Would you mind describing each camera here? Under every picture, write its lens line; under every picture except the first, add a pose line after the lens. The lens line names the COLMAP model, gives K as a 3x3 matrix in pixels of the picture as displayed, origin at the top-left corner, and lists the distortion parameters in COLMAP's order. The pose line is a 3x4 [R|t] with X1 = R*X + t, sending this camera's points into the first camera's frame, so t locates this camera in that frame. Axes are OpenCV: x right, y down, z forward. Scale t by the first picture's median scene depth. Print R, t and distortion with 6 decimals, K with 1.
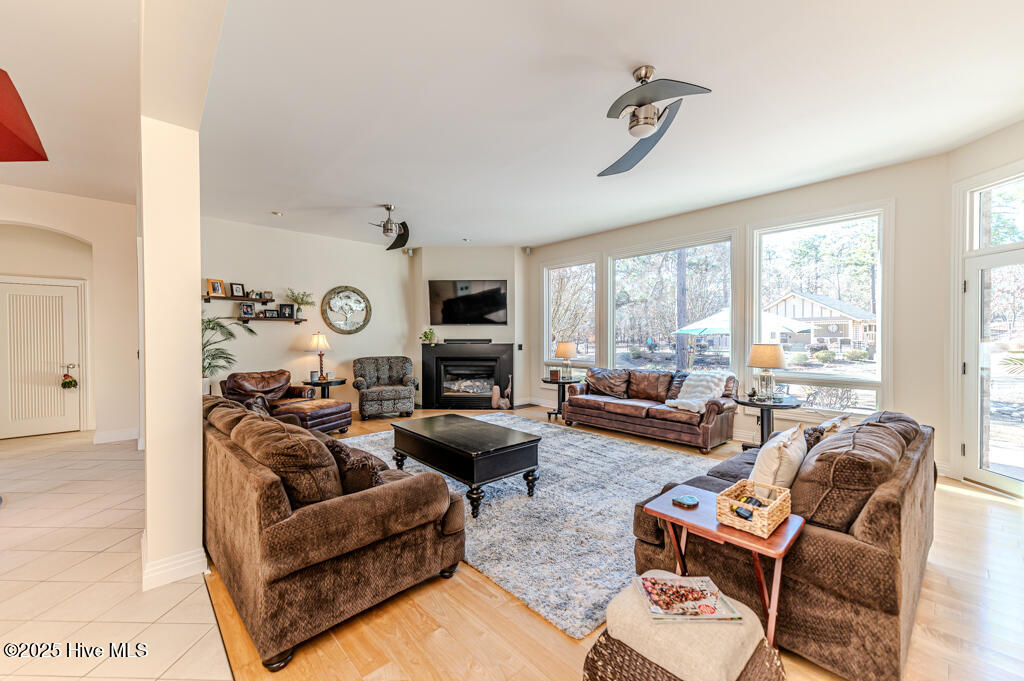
lens RADIAL K [[404.8, 0, 511.6], [0, 404.8, 340.3], [0, 0, 1]] dist [0.021024, -0.005452]
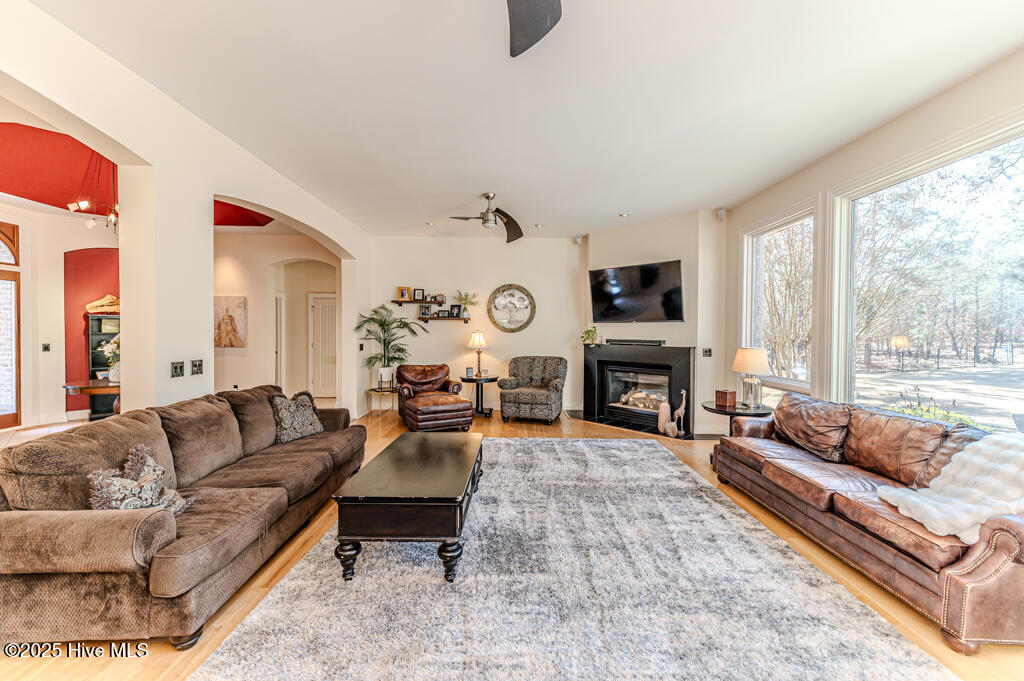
lens RADIAL K [[404.8, 0, 513.7], [0, 404.8, 336.5], [0, 0, 1]] dist [0.021024, -0.005452]
pose [[0.740276, 0.016027, -0.672112, 0.331262], [-0.015253, 0.999859, 0.007043, -0.014858], [0.672130, 0.005037, 0.740416, 0.329096]]
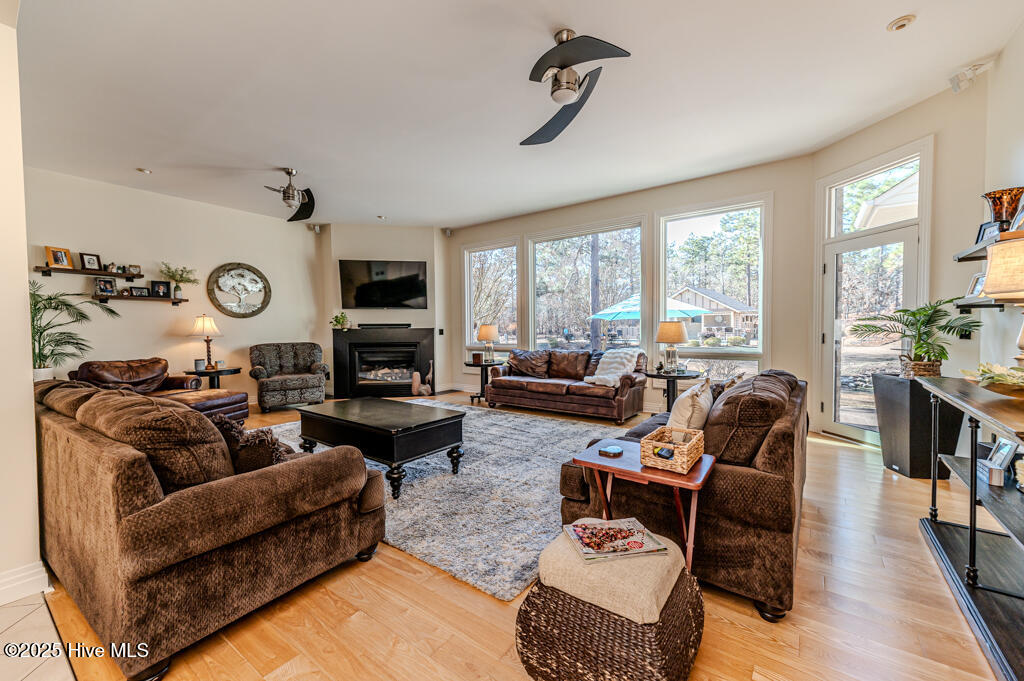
lens RADIAL K [[404.8, 0, 512.3], [0, 404.8, 341.4], [0, 0, 1]] dist [0.021024, -0.005452]
pose [[0.980469, -0.012746, 0.196259, -0.003181], [0.009037, 0.999764, 0.019779, 0.029290], [-0.196464, -0.017619, 0.980353, 0.017635]]
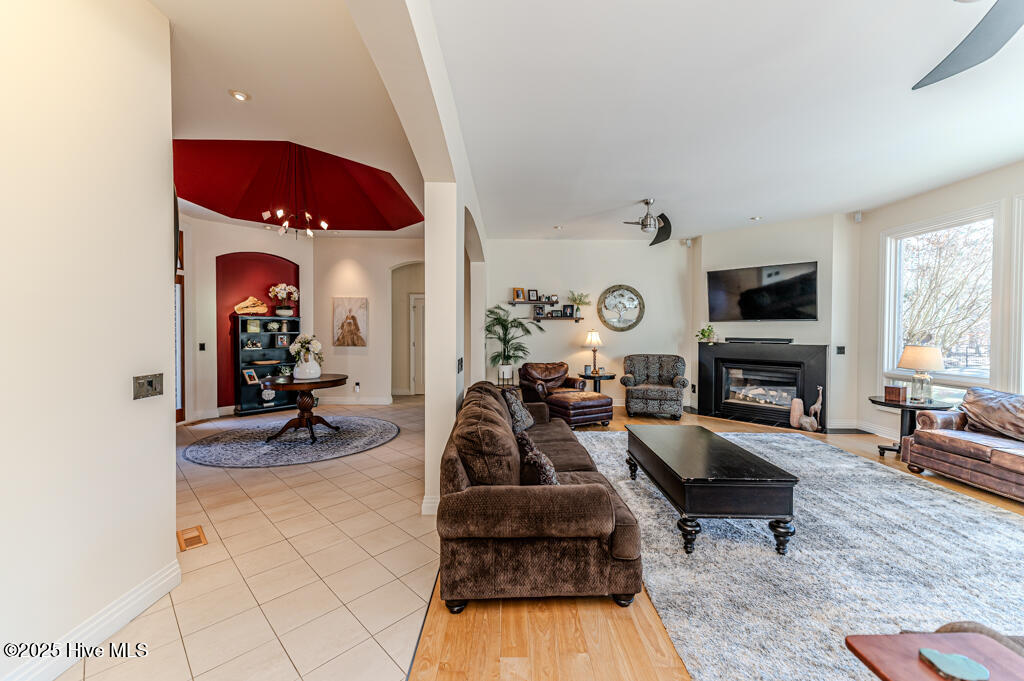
lens RADIAL K [[404.8, 0, 512.1], [0, 404.8, 336.4], [0, 0, 1]] dist [0.021024, -0.005452]
pose [[0.739936, 0.016521, -0.672474, 0.105524], [-0.012790, 0.999863, 0.010491, -0.011413], [0.672556, 0.000839, 0.740046, 0.060584]]
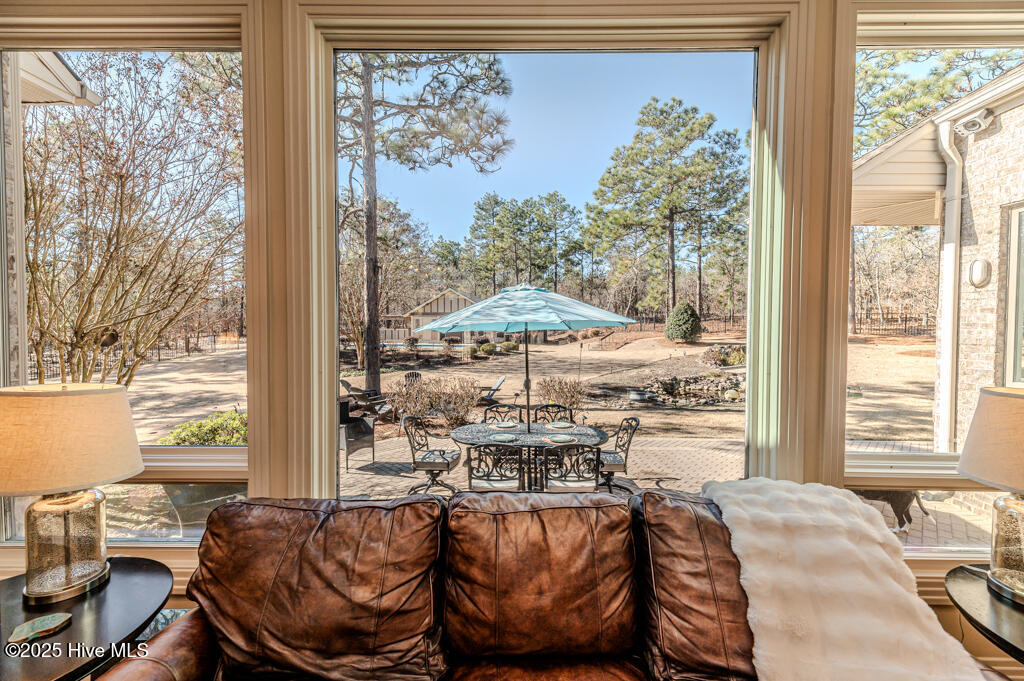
lens RADIAL K [[404.8, 0, 513.1], [0, 404.8, 338.7], [0, 0, 1]] dist [0.021024, -0.005452]
pose [[0.686680, -0.012504, 0.726853, 0.163385], [-0.000488, 0.999844, 0.017661, -0.023505], [-0.726960, -0.012482, 0.686566, 0.847140]]
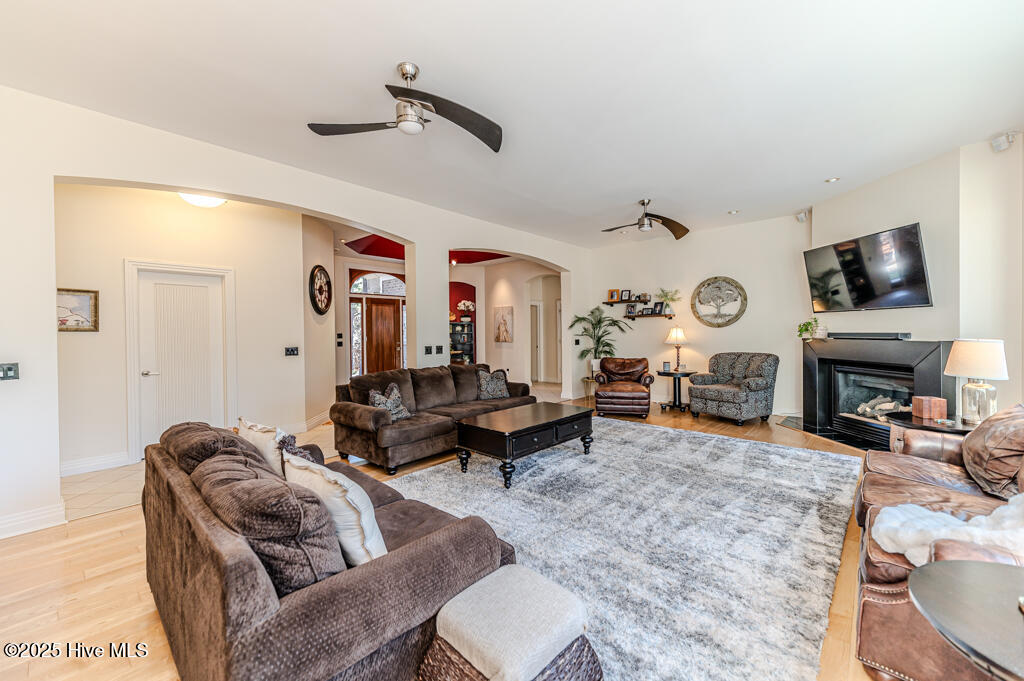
lens RADIAL K [[404.8, 0, 509.8], [0, 404.8, 337.2], [0, 0, 1]] dist [0.021024, -0.005452]
pose [[0.090684, 0.013194, -0.995792, 0.615432], [0.000426, 0.999912, 0.013287, -0.005671], [0.995880, -0.001629, 0.090670, 0.527720]]
